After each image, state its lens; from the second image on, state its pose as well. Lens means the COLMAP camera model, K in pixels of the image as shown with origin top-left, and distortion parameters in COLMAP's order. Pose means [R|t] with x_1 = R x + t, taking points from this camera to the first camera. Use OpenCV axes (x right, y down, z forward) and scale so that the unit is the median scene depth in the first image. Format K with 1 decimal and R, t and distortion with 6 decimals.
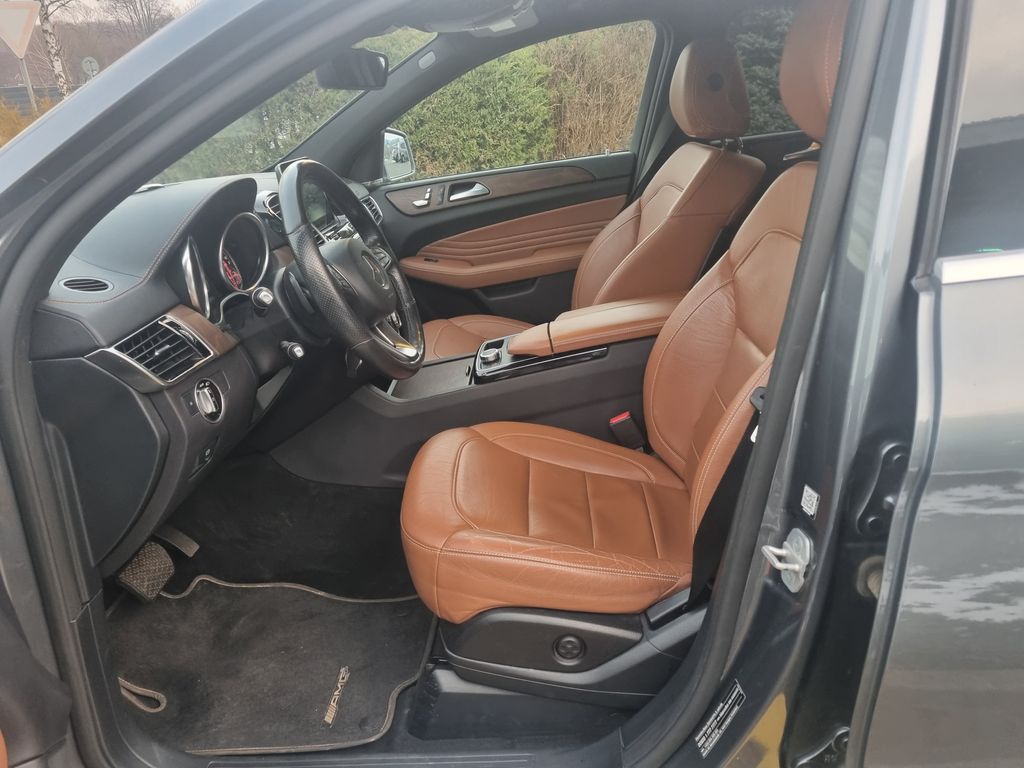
lens RADIAL K [[804.3, 0, 512.0], [0, 804.3, 384.0], [0, 0, 1]] dist [0.019724, -0.010322]
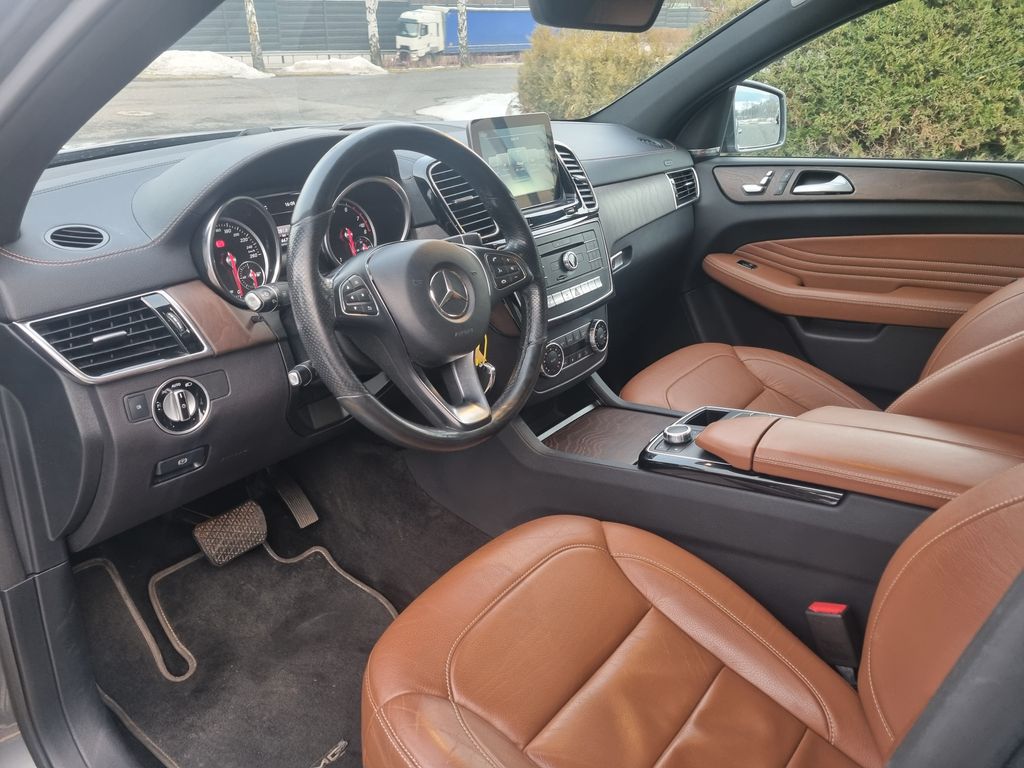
lens RADIAL K [[801.2, 0, 469.2], [0, 801.2, 384.4], [0, 0, 1]] dist [0.033358, -0.009250]
pose [[0.797982, 0.315361, -0.513588, 0.121332], [-0.274262, 0.948837, 0.156486, -0.095150], [0.536661, 0.015985, 0.843647, 0.220365]]
